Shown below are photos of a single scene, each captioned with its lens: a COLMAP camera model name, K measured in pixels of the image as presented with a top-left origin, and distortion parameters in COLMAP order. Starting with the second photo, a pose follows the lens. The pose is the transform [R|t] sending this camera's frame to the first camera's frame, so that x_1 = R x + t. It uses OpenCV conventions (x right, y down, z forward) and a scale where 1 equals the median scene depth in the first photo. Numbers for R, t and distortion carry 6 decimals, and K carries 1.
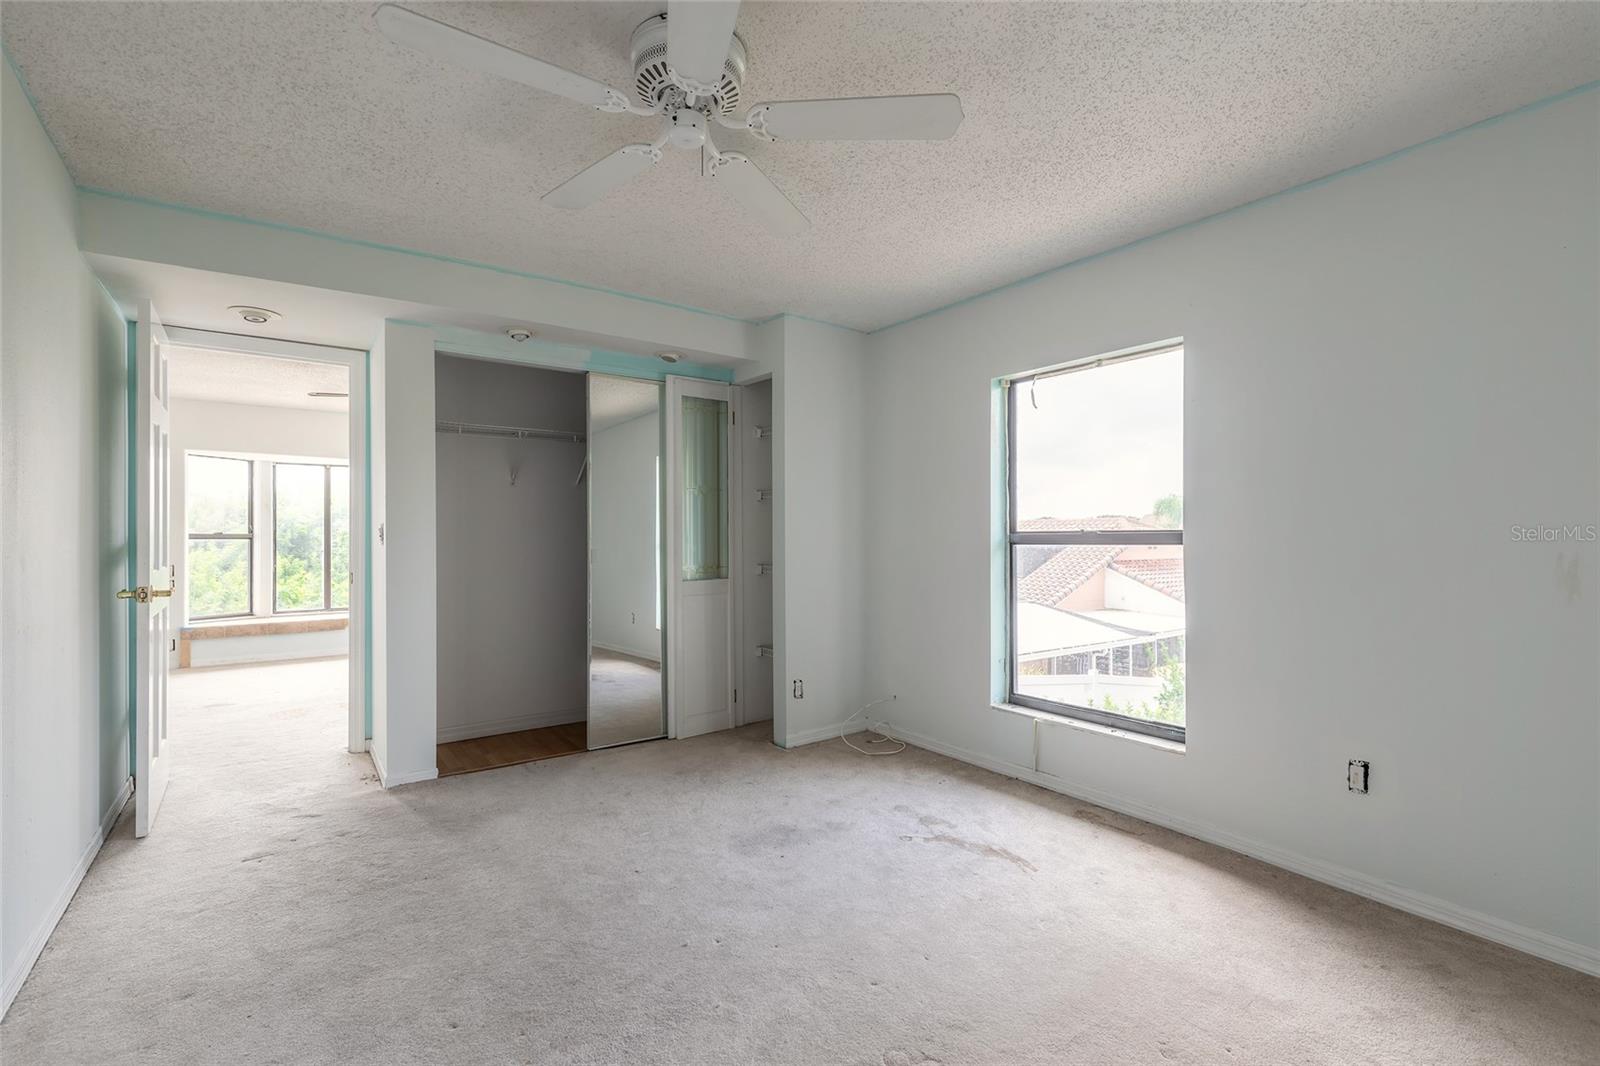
lens RADIAL K [[729.6, 0, 795.9], [0, 729.6, 532.3], [0, 0, 1]] dist [0.006513, -0.001869]
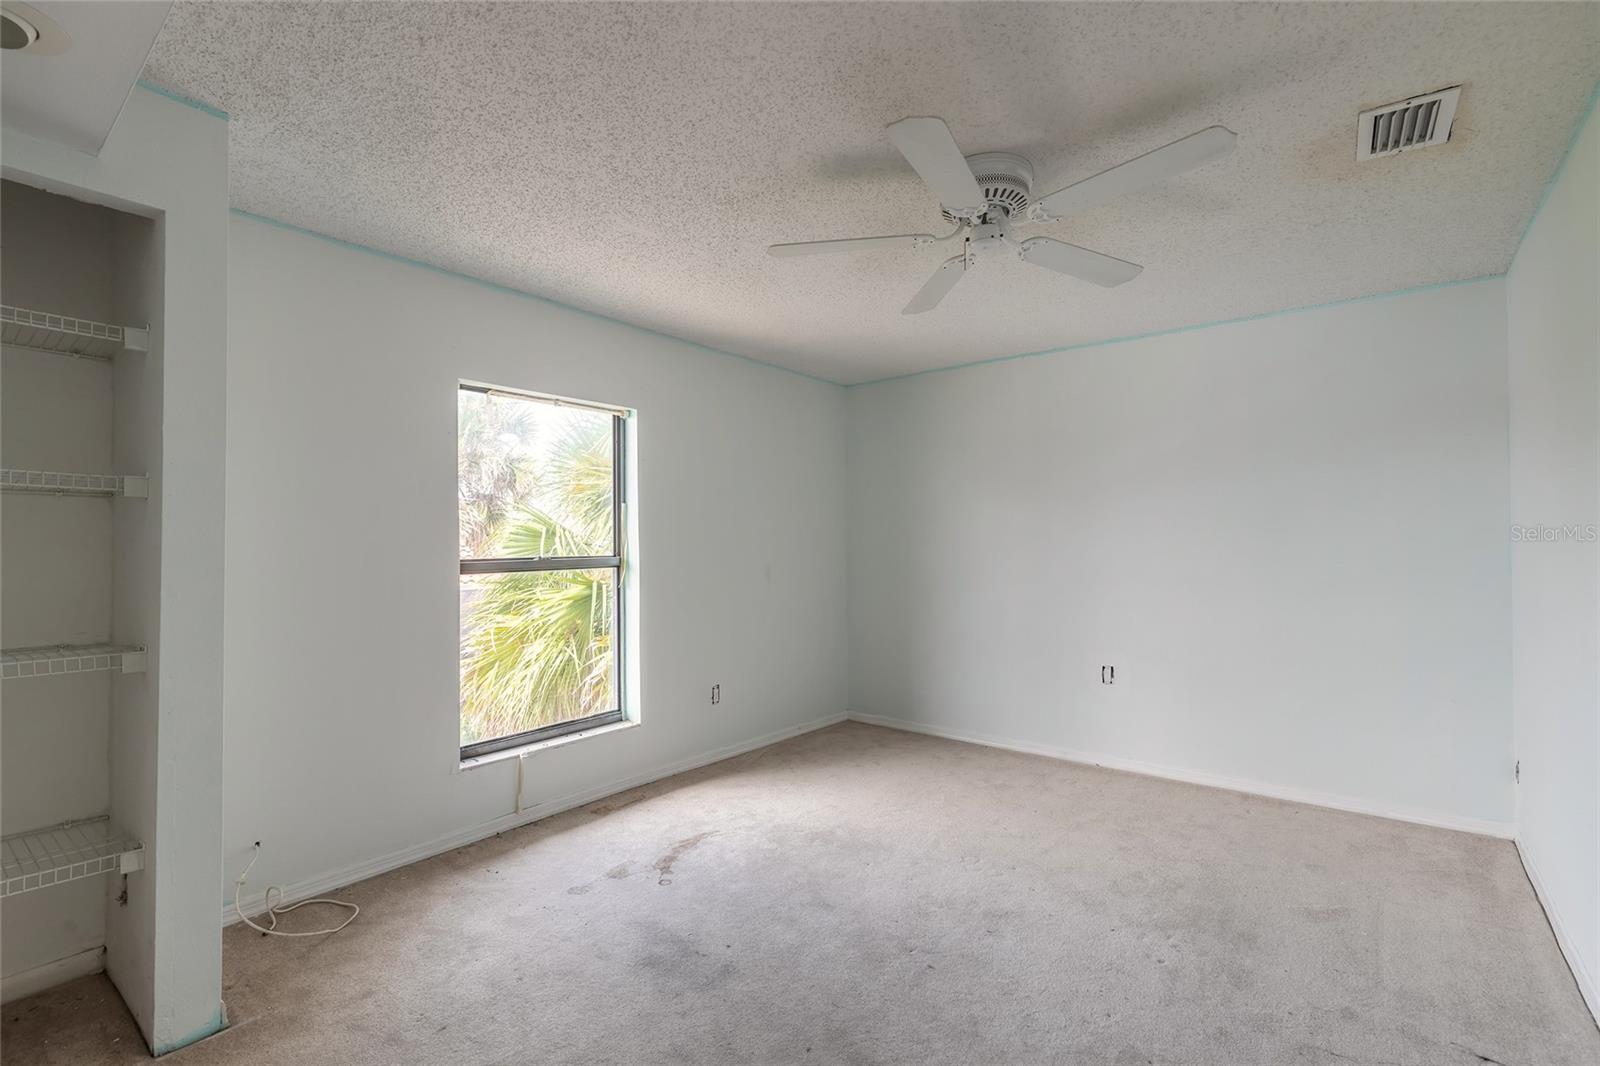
lens RADIAL K [[729.6, 0, 796.1], [0, 729.6, 535.2], [0, 0, 1]] dist [0.006513, -0.001869]
pose [[-0.278468, 0.005492, 0.960430, -0.726052], [-0.001914, 0.999978, -0.006273, -0.029841], [-0.960444, -0.003585, -0.278451, 0.970205]]
